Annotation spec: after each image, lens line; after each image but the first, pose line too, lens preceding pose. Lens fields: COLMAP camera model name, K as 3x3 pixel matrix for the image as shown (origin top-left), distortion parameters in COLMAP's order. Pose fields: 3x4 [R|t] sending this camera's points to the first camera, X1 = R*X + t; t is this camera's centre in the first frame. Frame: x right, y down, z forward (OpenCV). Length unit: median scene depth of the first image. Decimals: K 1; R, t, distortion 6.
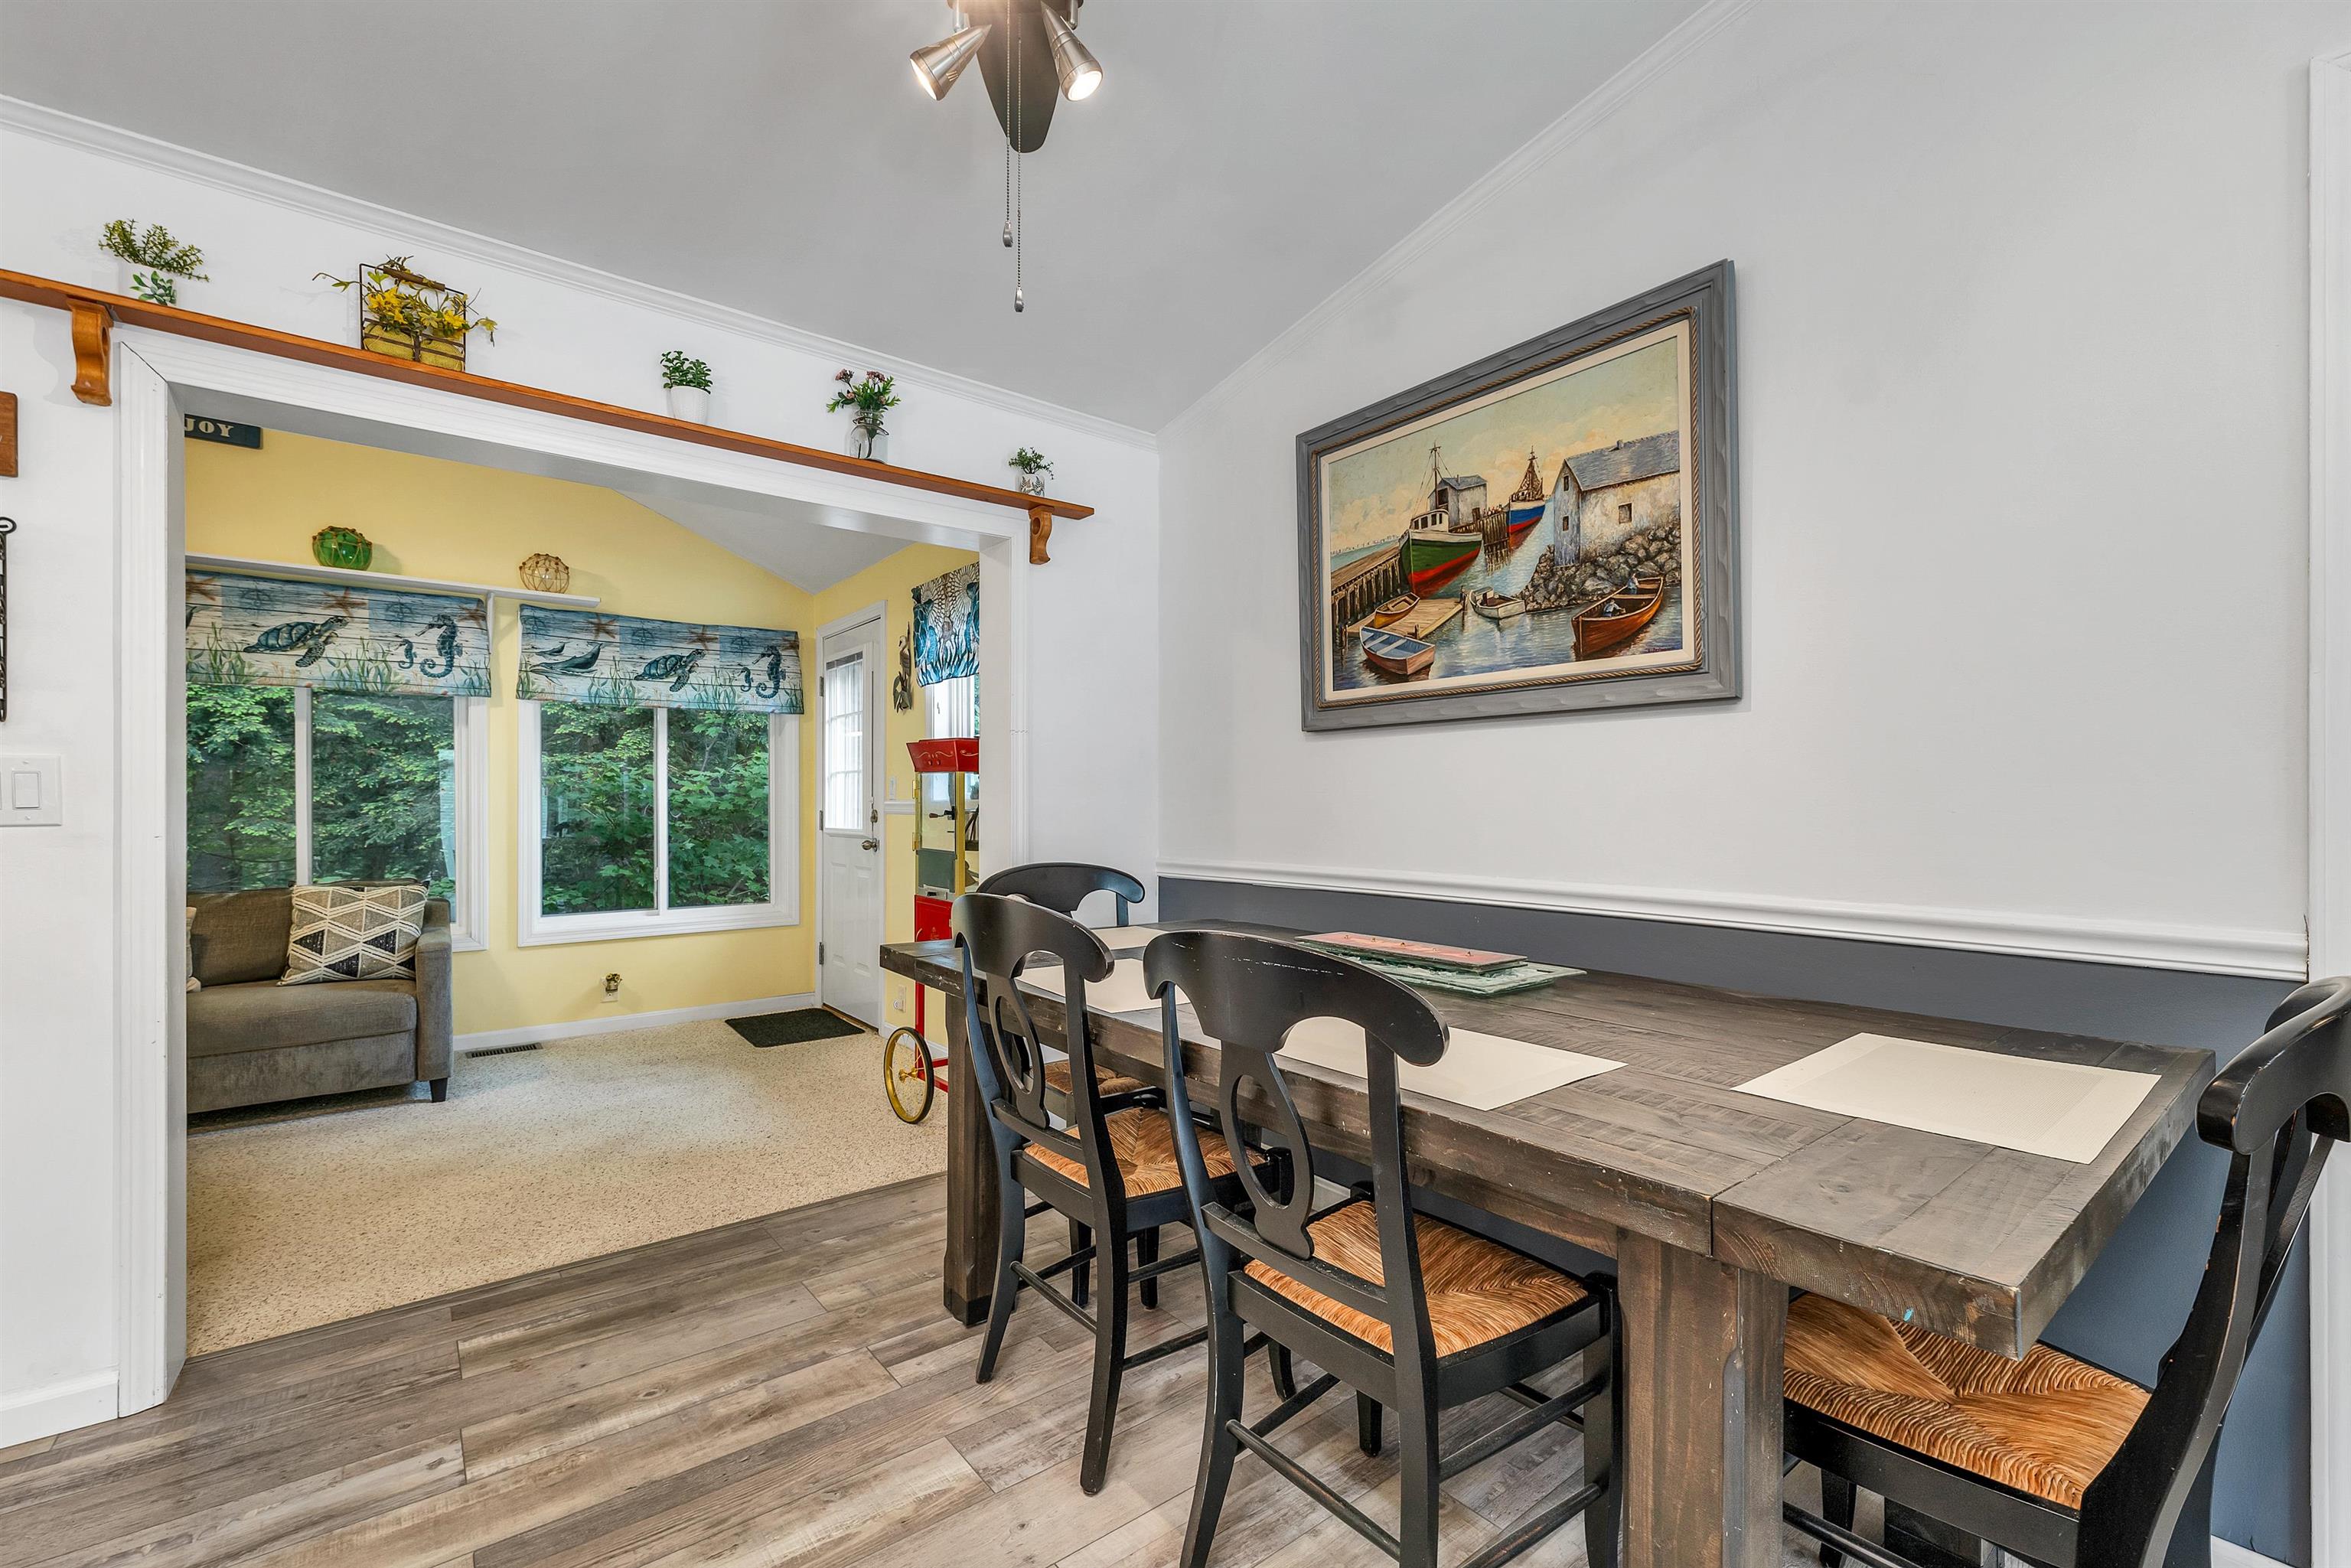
lens RADIAL K [[983.3, 0, 1173.6], [0, 983.3, 802.7], [0, 0, 1]] dist [-0.000109, -0.000556]
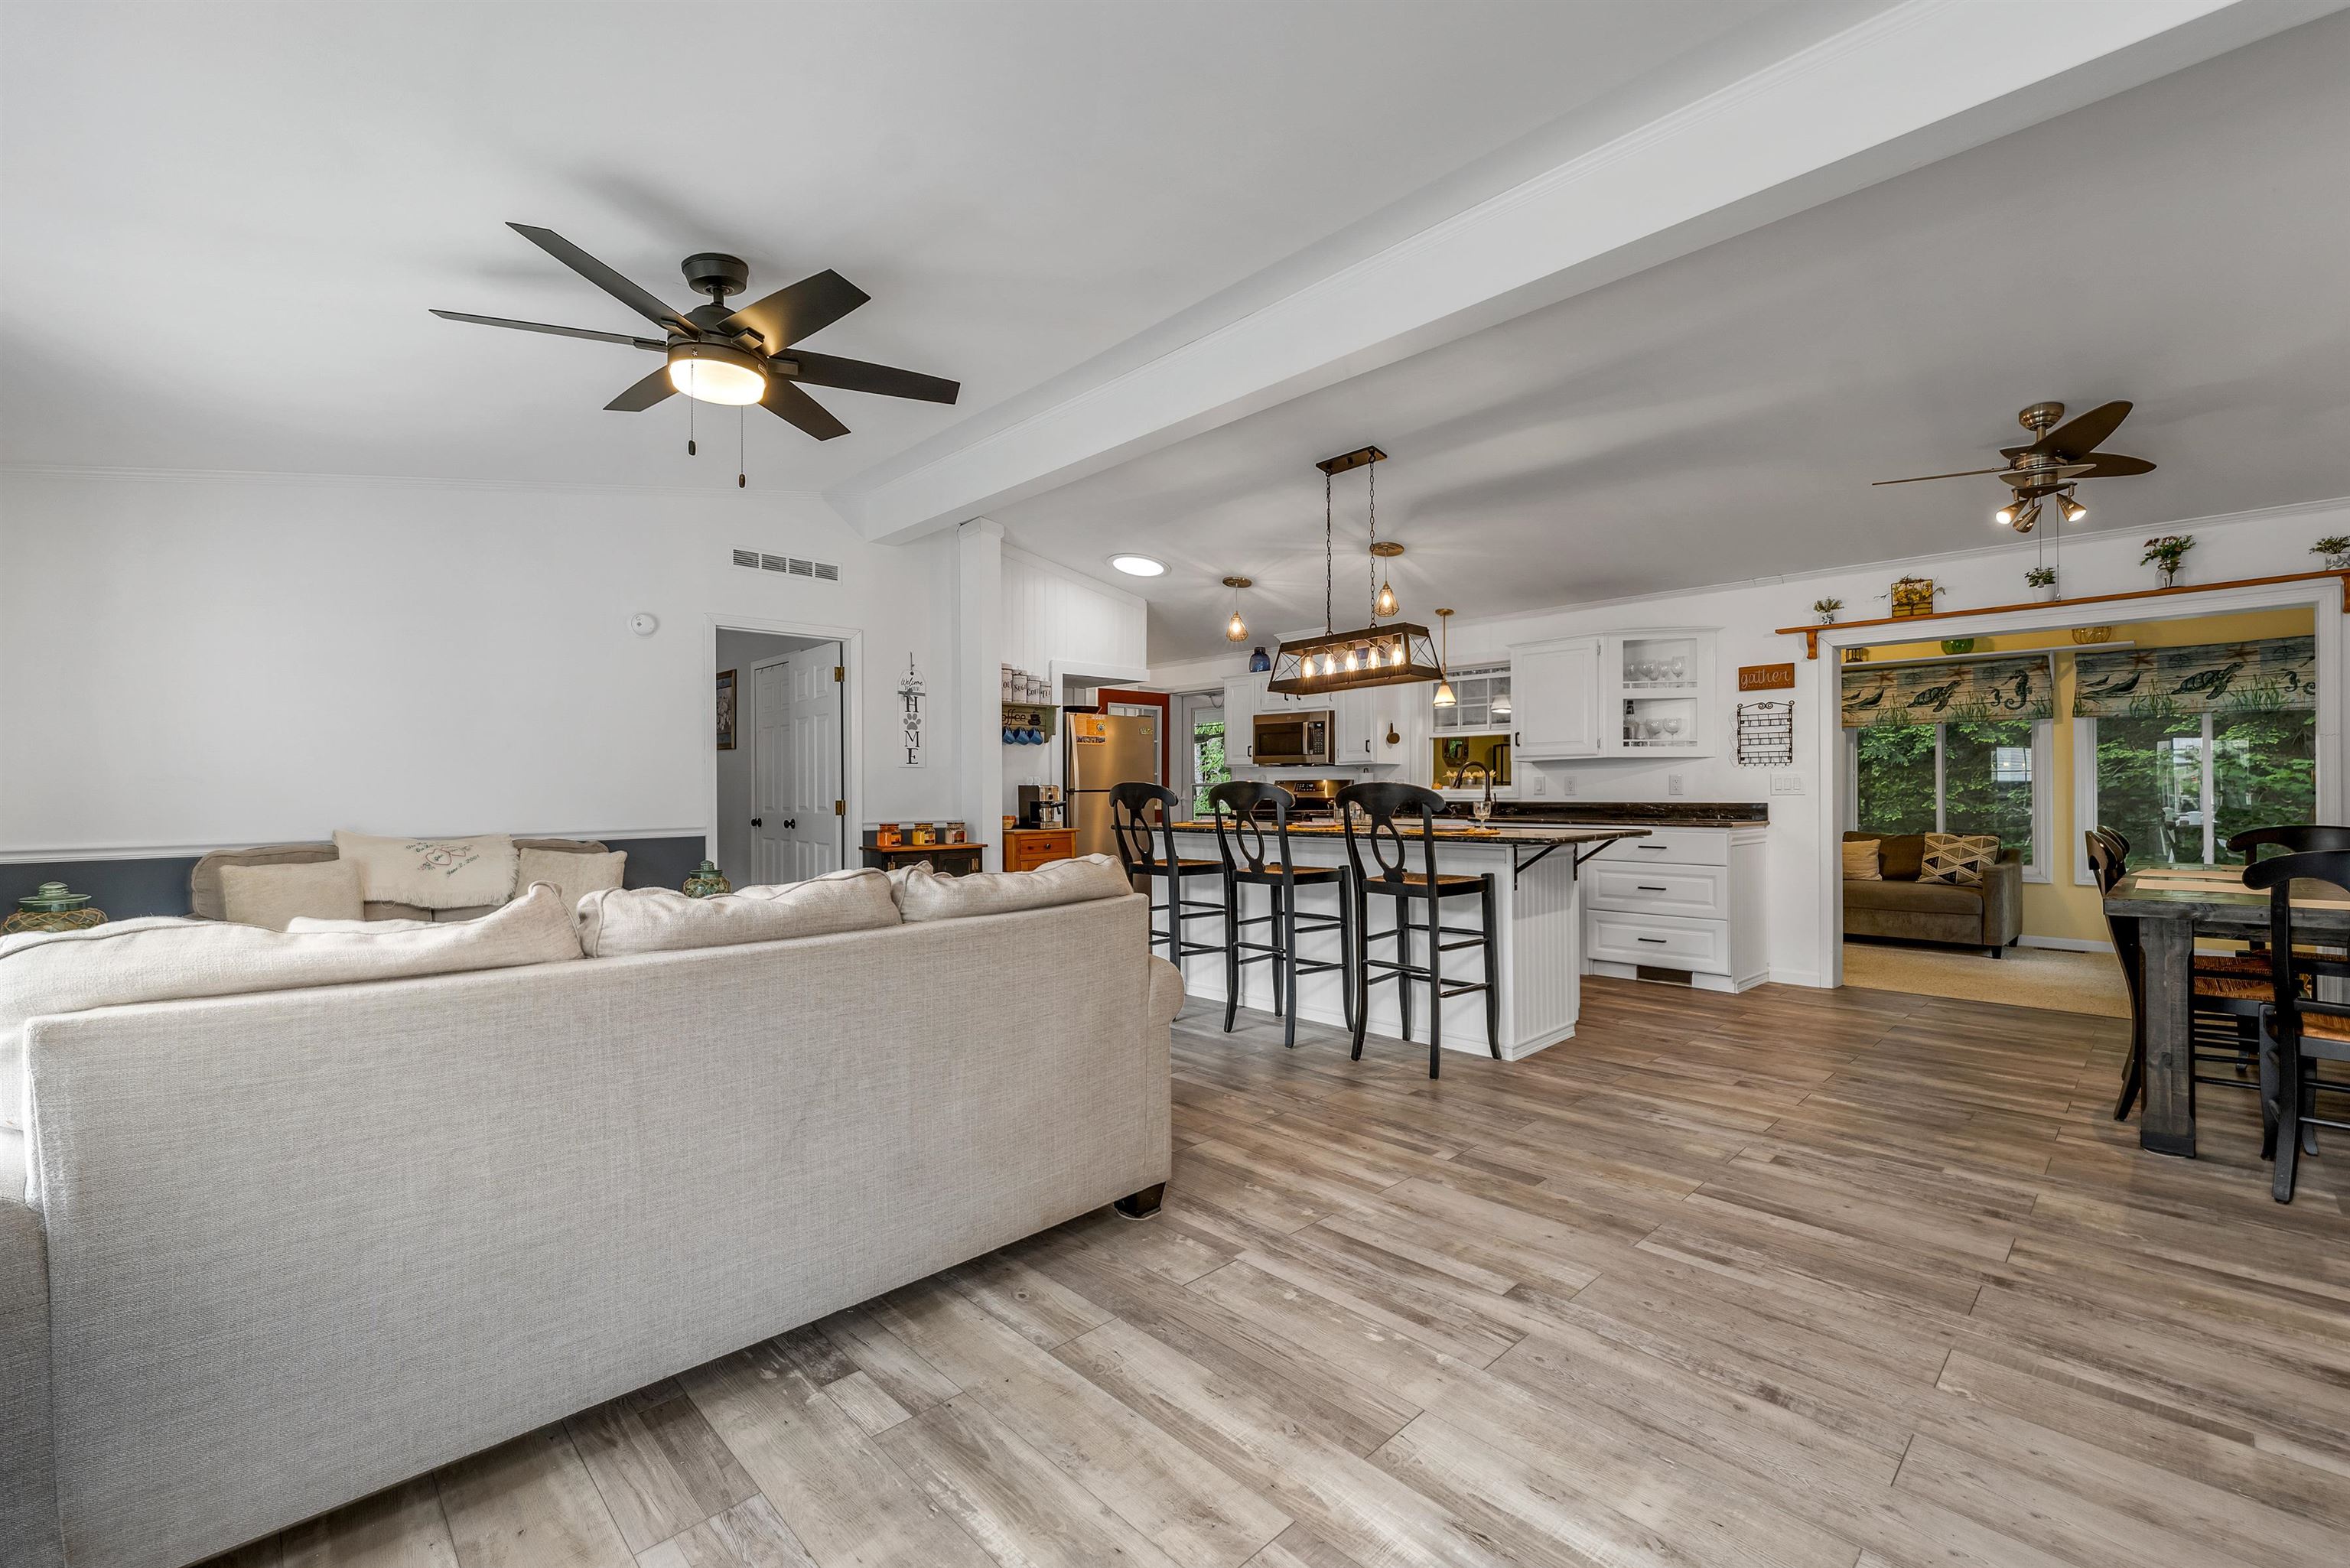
lens RADIAL K [[982.9, 0, 1181.3], [0, 982.9, 786.4], [0, 0, 1]] dist [-0.000109, -0.000556]
pose [[0.102394, -0.005818, -0.994727, 1.252401], [0.001928, 0.999982, -0.005650, 0.007454], [0.994742, -0.001339, 0.102403, -0.918274]]
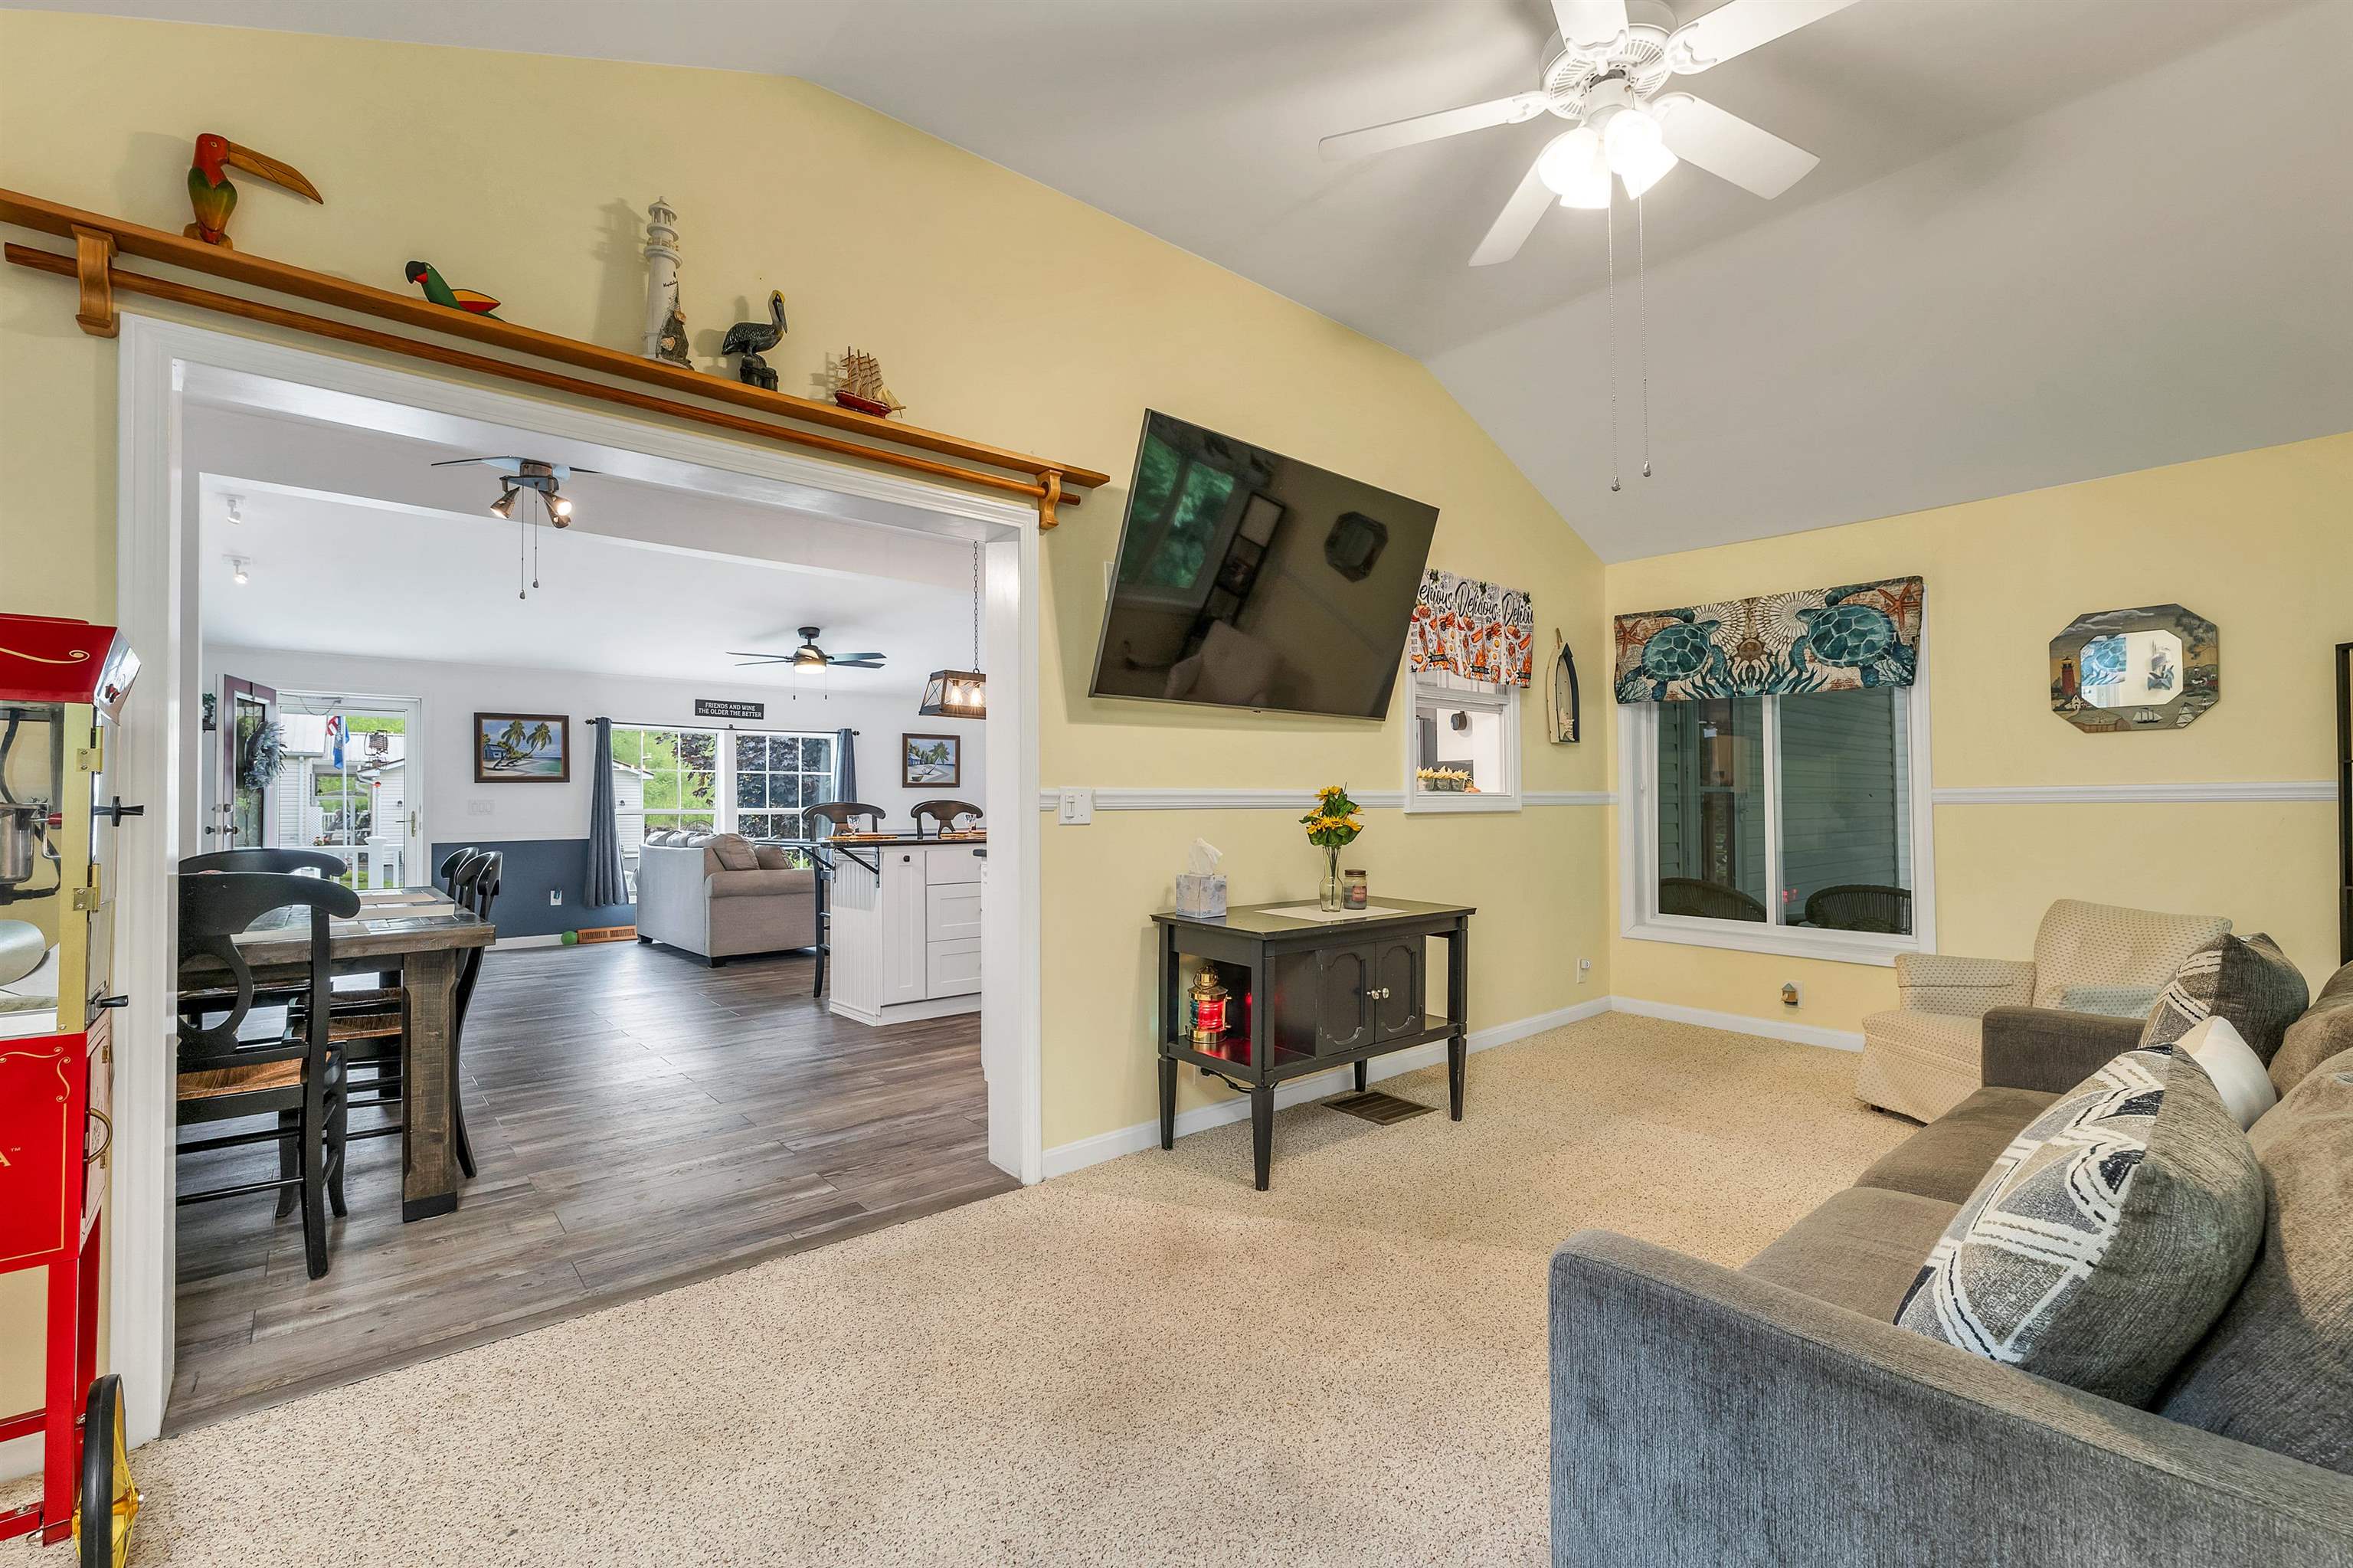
lens RADIAL K [[984.2, 0, 1165.2], [0, 984.2, 787.7], [0, 0, 1]] dist [-0.000109, -0.000556]
pose [[-0.999290, 0.008295, -0.036745, -0.897054], [0.009050, 0.999750, -0.020434, 0.015053], [0.036566, -0.020752, -0.999116, 1.892883]]
